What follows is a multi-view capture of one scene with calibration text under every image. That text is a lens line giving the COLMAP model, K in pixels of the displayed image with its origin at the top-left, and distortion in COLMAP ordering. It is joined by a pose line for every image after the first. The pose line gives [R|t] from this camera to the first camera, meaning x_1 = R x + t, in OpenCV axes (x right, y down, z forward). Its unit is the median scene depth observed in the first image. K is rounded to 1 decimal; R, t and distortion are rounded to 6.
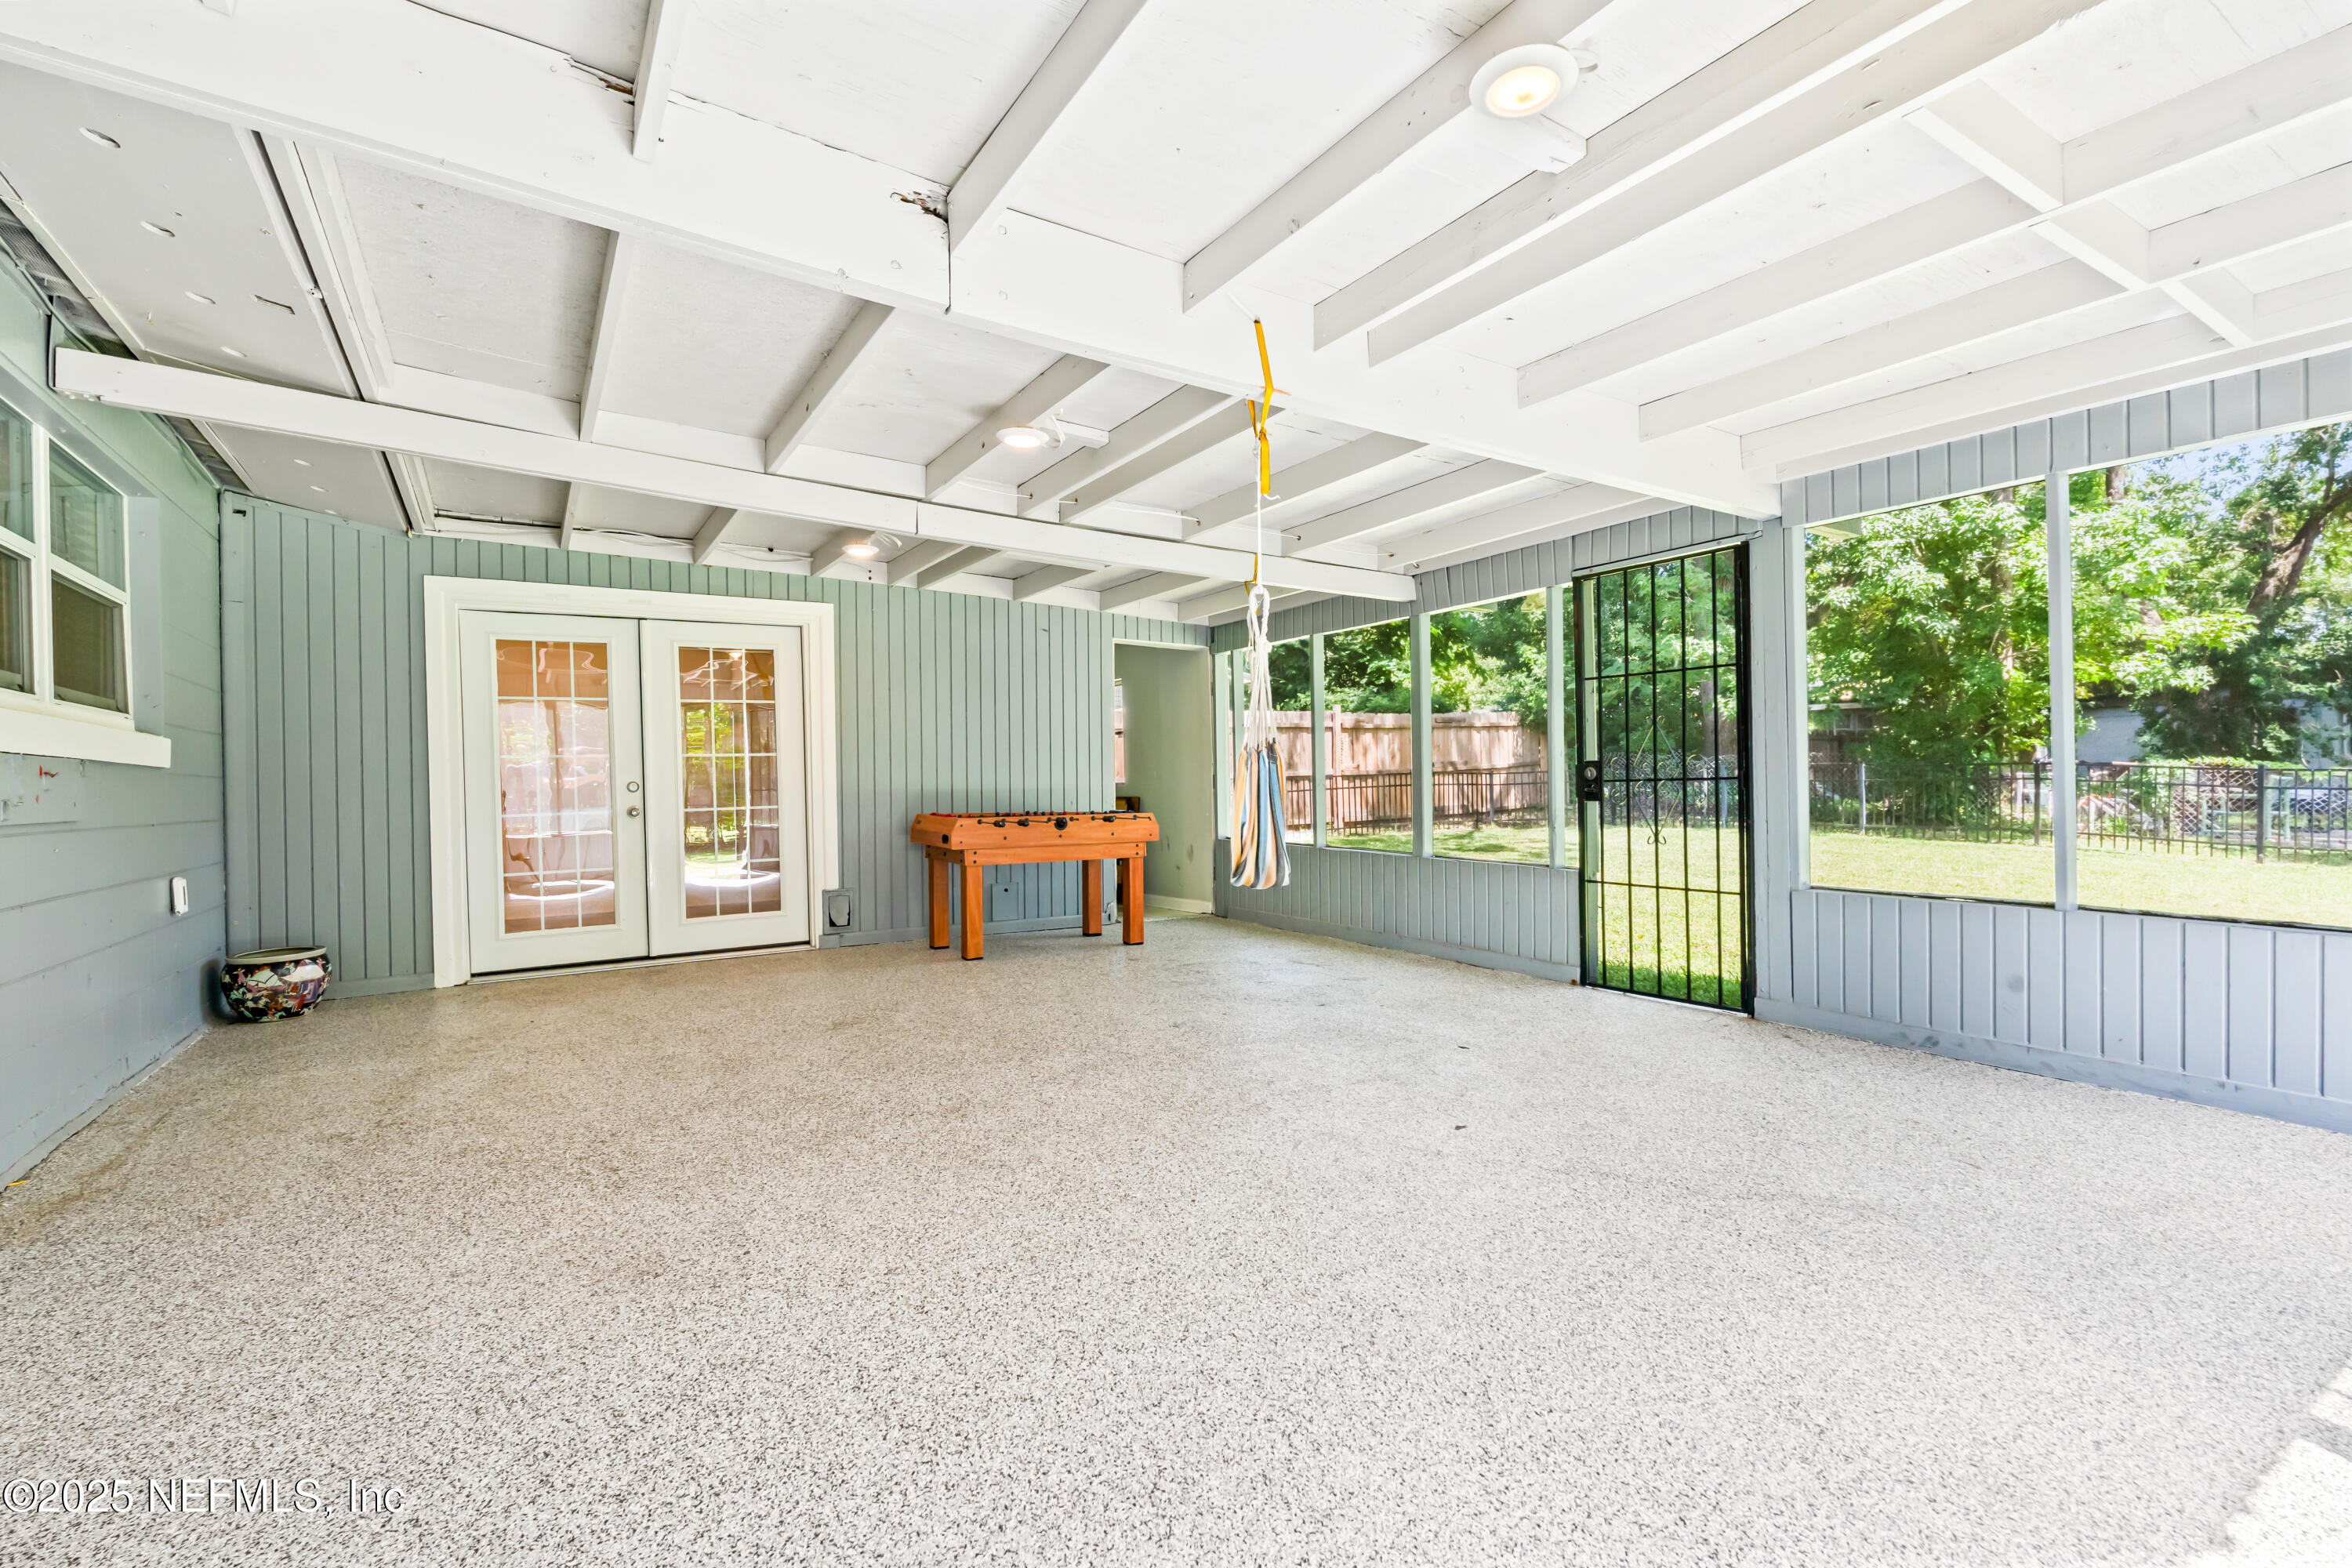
lens RADIAL K [[1032.0, 0, 1169.6], [0, 1032.0, 787.3], [0, 0, 1]] dist [-0.005225, 0.000679]
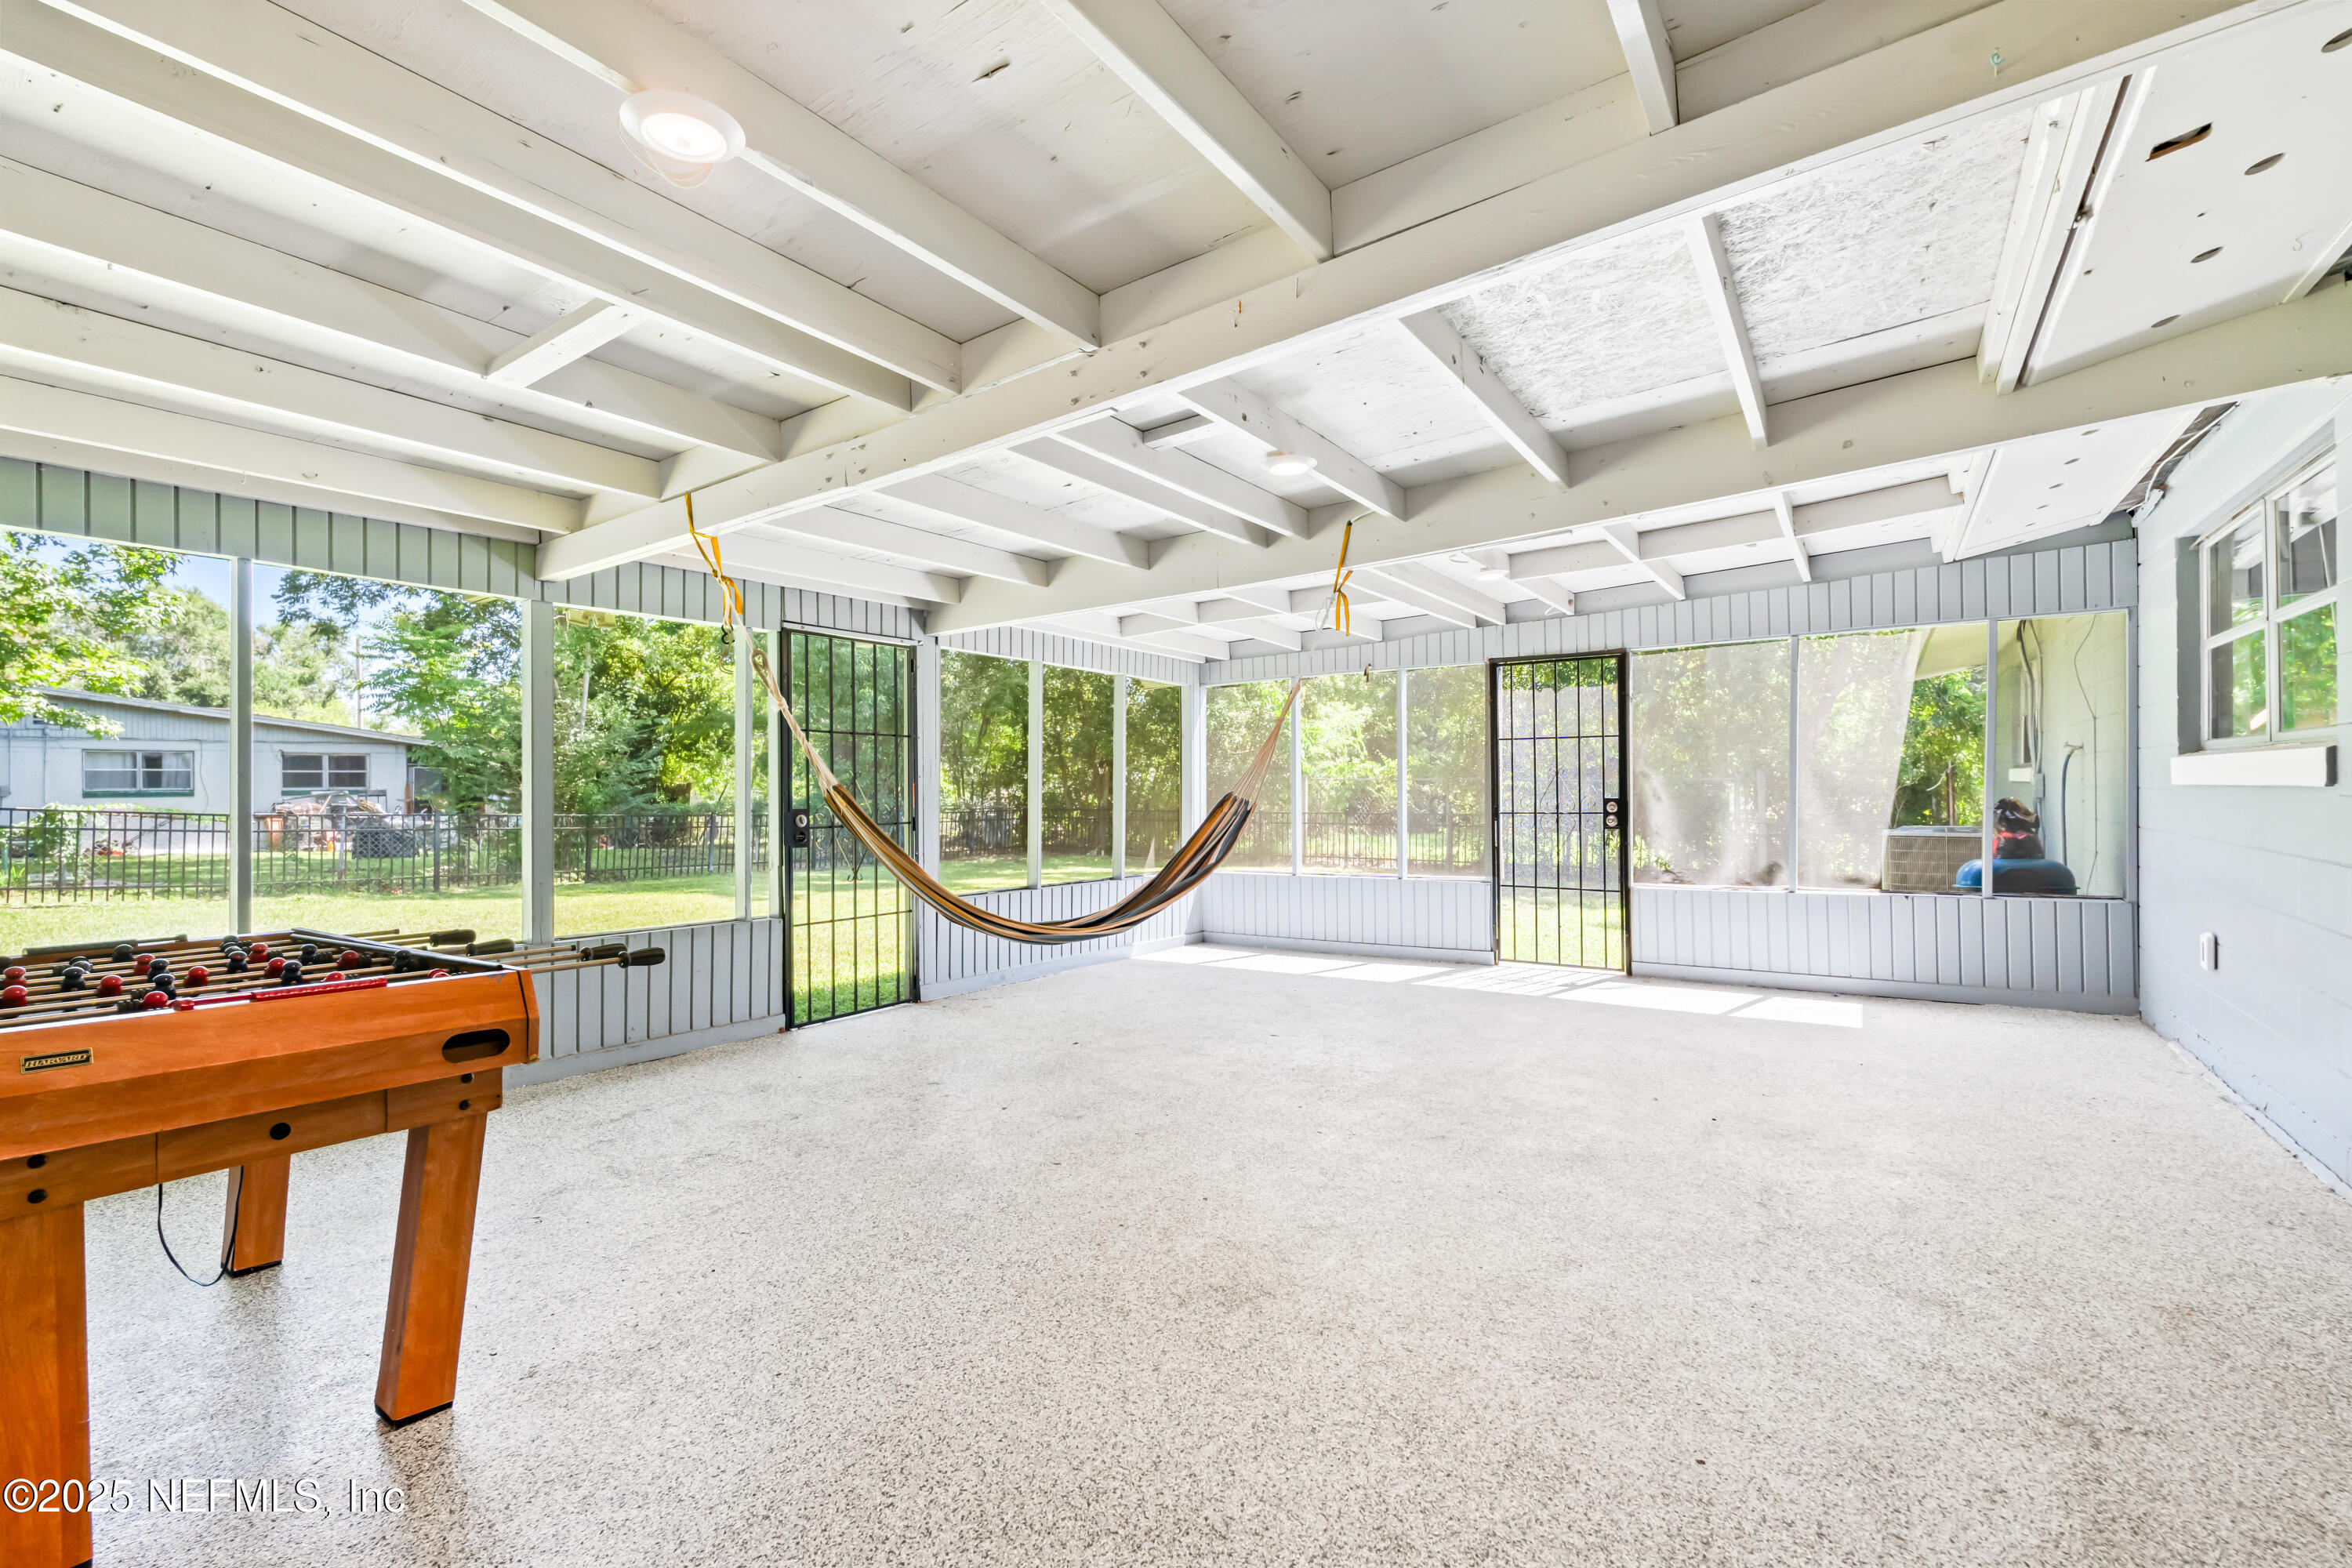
lens RADIAL K [[1032.0, 0, 1169.9], [0, 1032.0, 786.7], [0, 0, 1]] dist [-0.005225, 0.000679]
pose [[-0.397086, 0.023492, 0.917481, -0.707966], [0.015880, 0.999699, -0.018724, -0.023098], [-0.917644, 0.007135, -0.397339, 1.095453]]
